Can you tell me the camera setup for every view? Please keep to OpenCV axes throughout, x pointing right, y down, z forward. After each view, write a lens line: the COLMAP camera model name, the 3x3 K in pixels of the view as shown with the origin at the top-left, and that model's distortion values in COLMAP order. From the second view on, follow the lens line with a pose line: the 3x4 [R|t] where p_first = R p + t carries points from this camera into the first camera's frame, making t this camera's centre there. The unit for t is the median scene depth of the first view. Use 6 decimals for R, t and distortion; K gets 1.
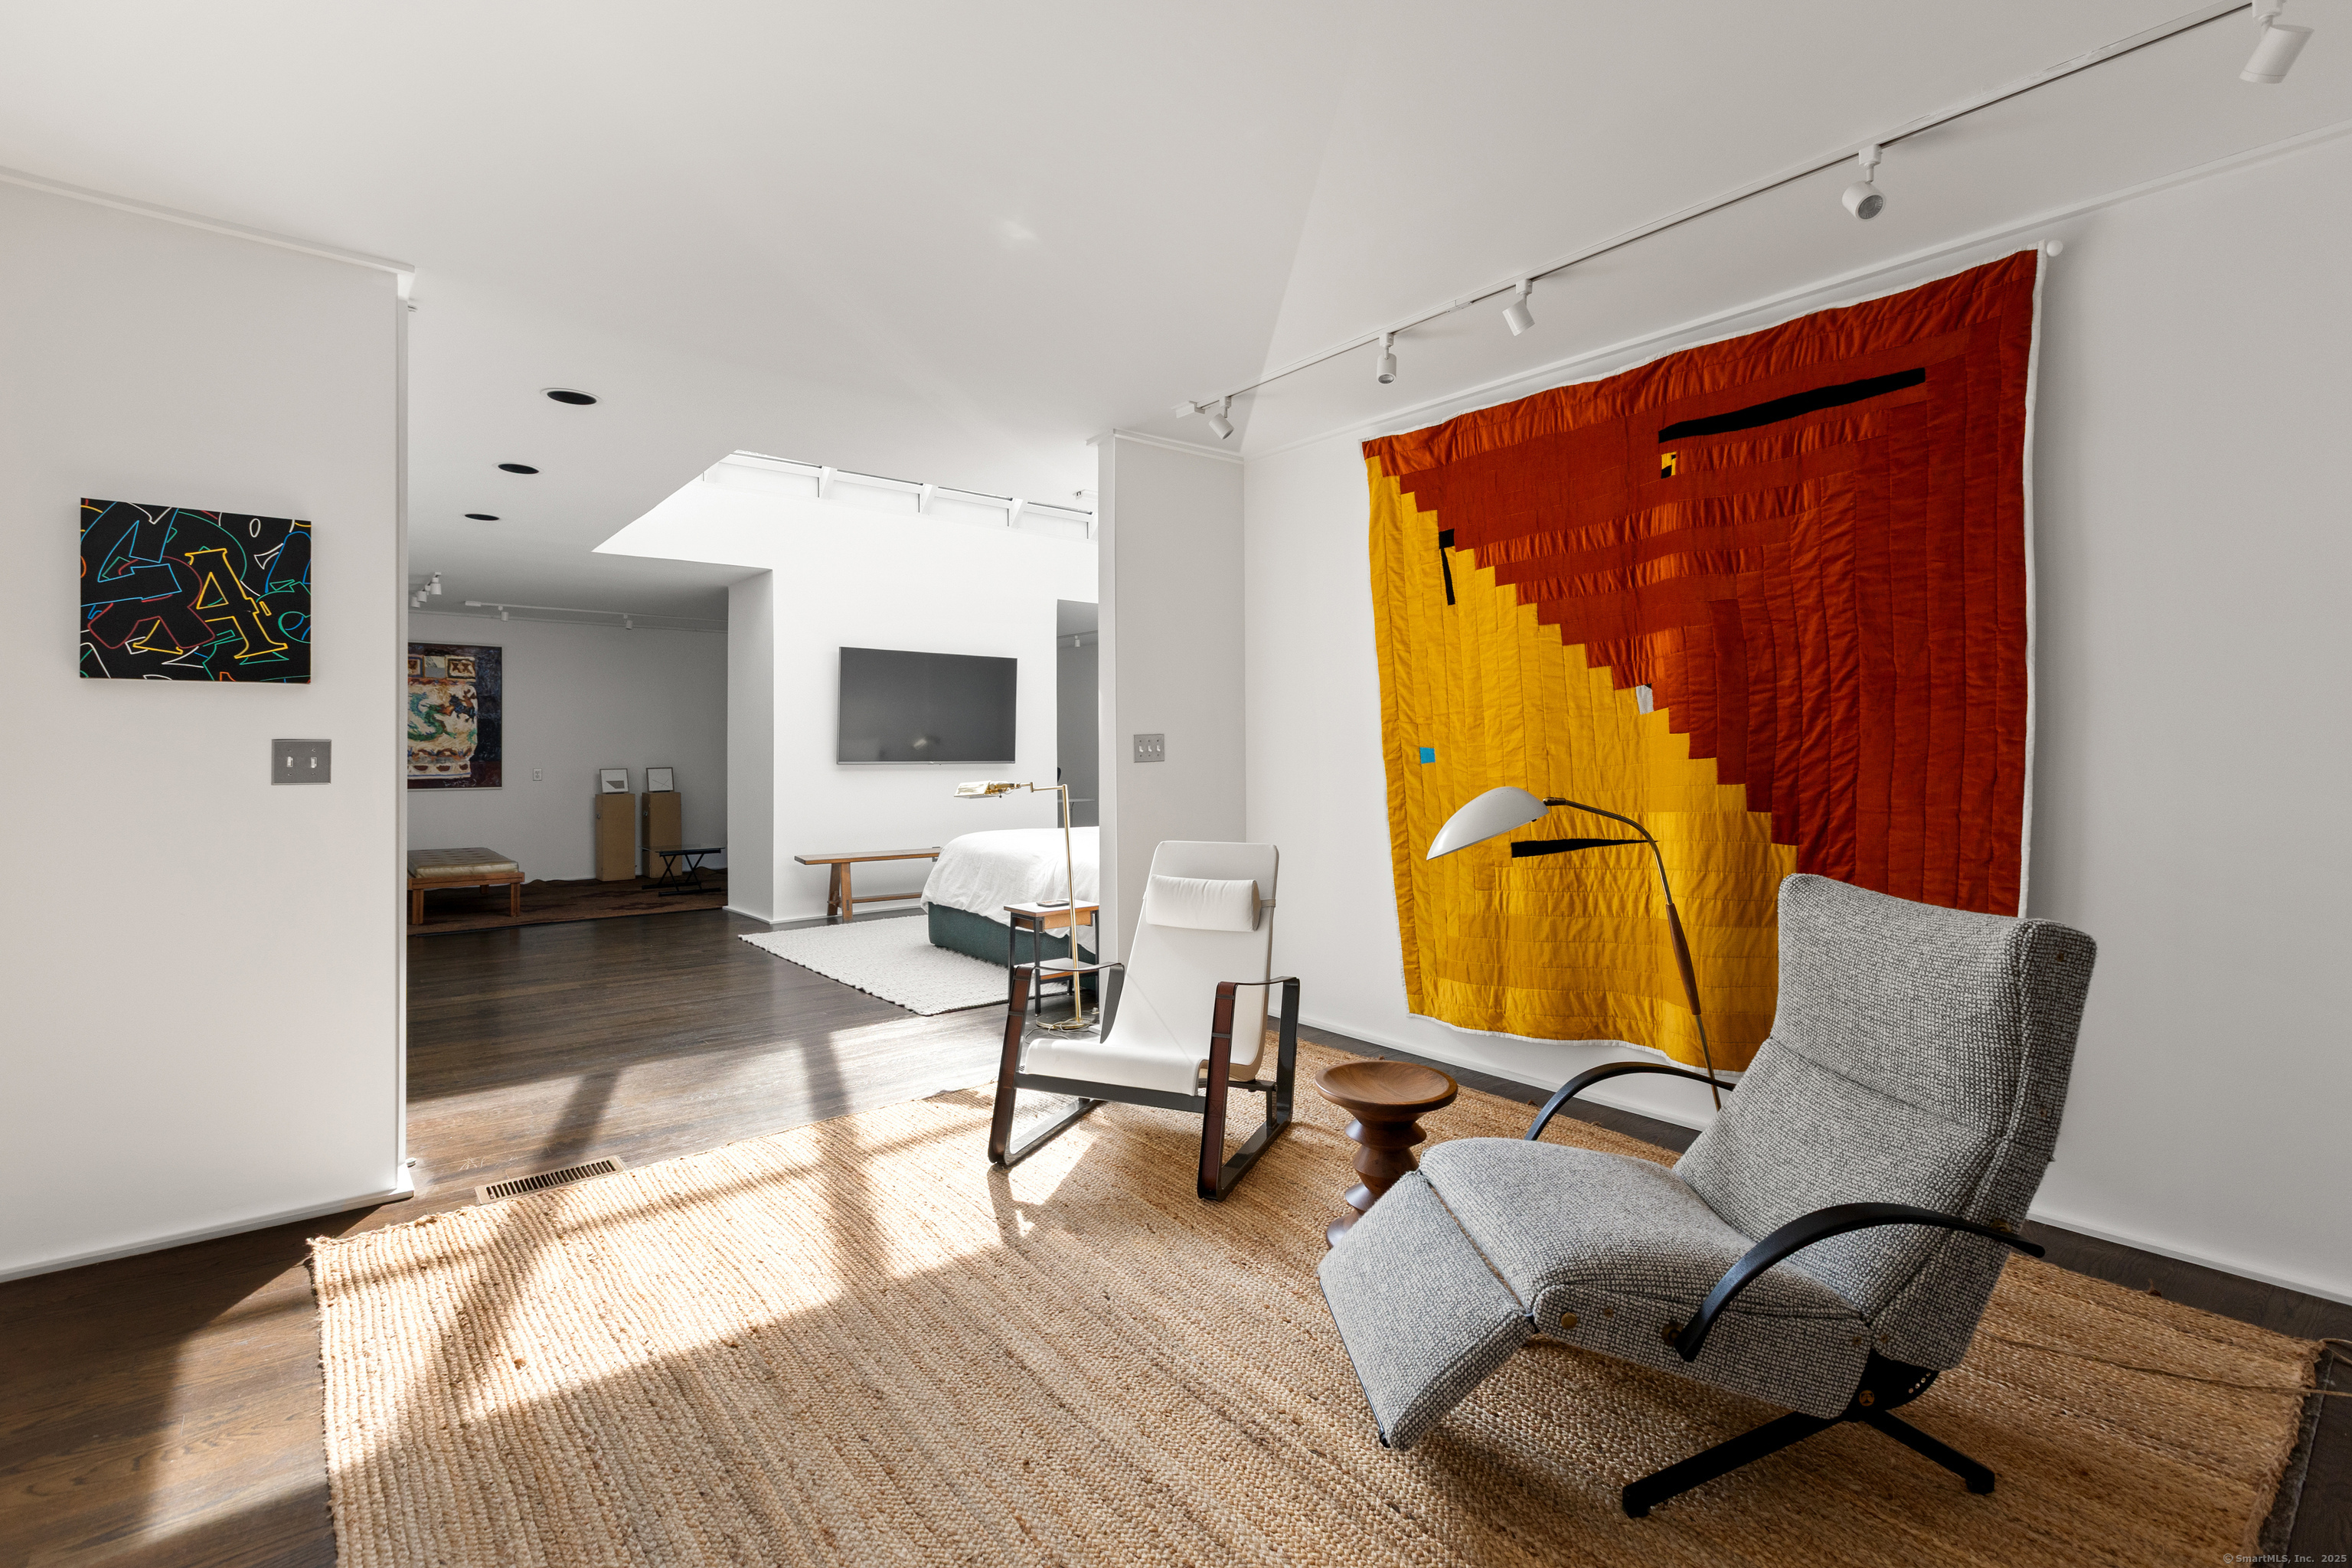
lens RADIAL K [[1057.4, 0, 1172.1], [0, 1057.4, 765.3], [0, 0, 1]] dist [-0.003408, 0.000082]
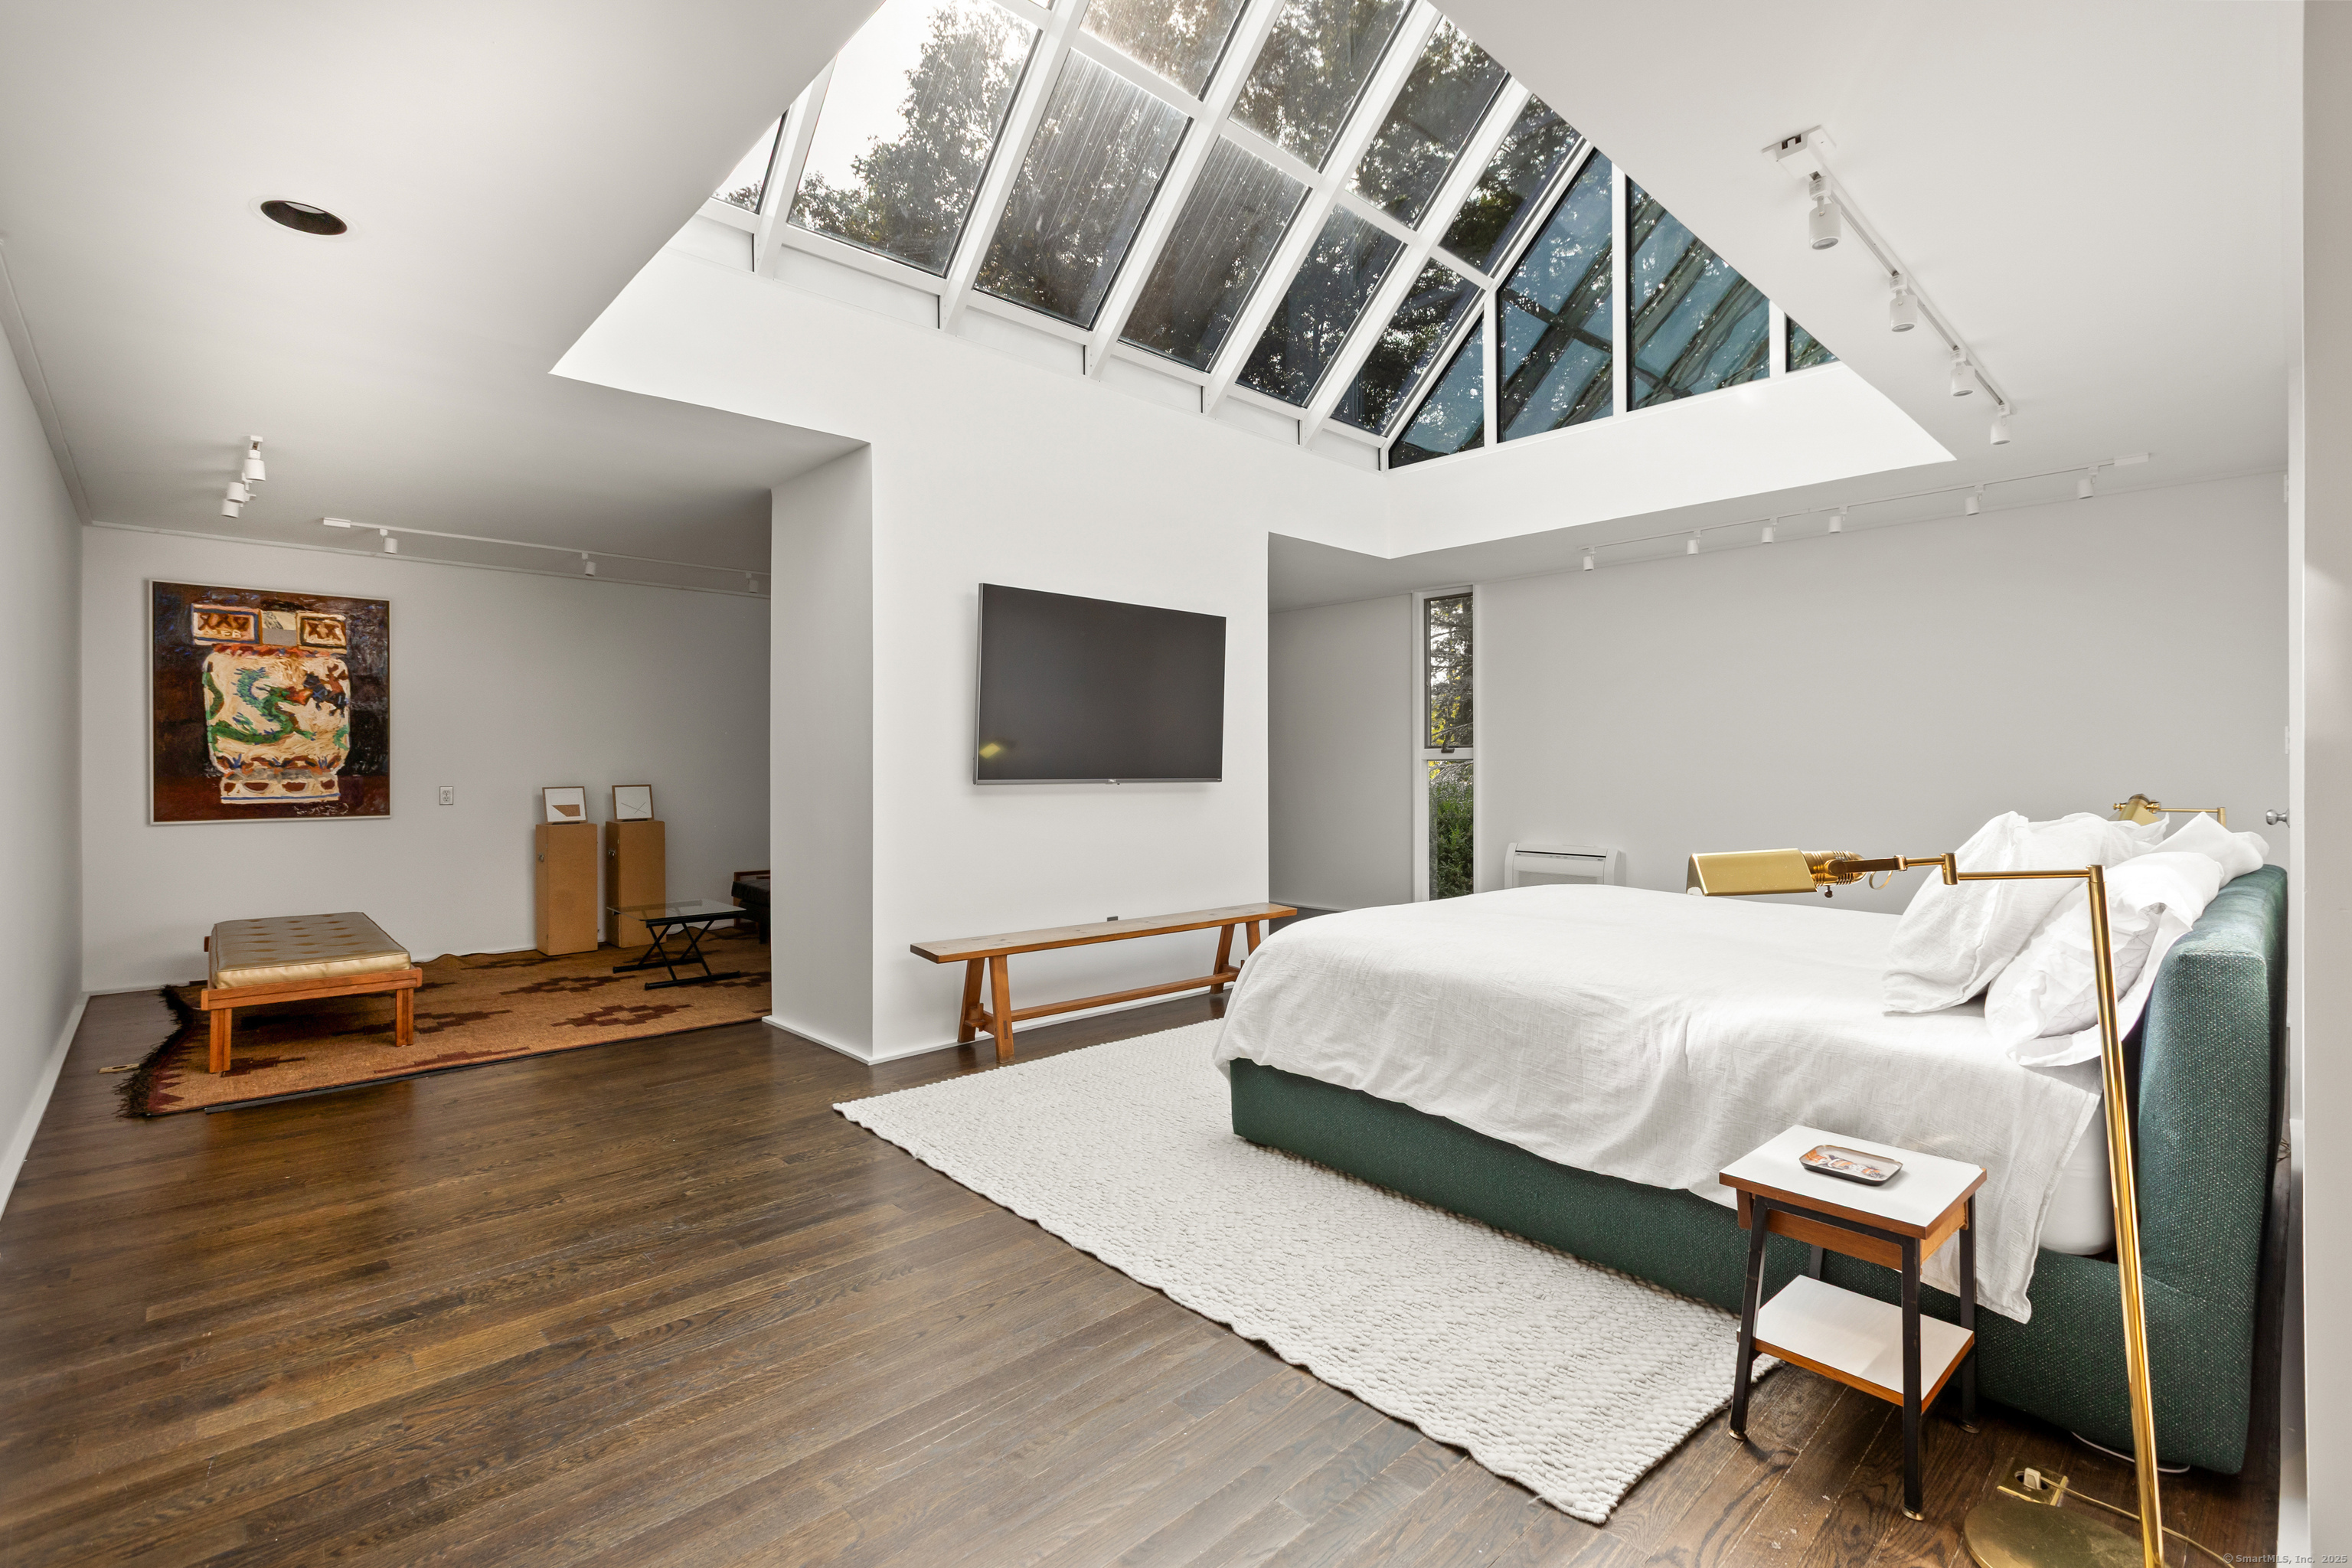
lens RADIAL K [[1057.4, 0, 1179.6], [0, 1057.4, 784.3], [0, 0, 1]] dist [-0.003408, 0.000082]
pose [[0.998076, 0.001789, 0.061969, -0.191052], [-0.002176, 0.999979, 0.006180, -0.003752], [-0.061957, -0.006303, 0.998059, 0.324394]]
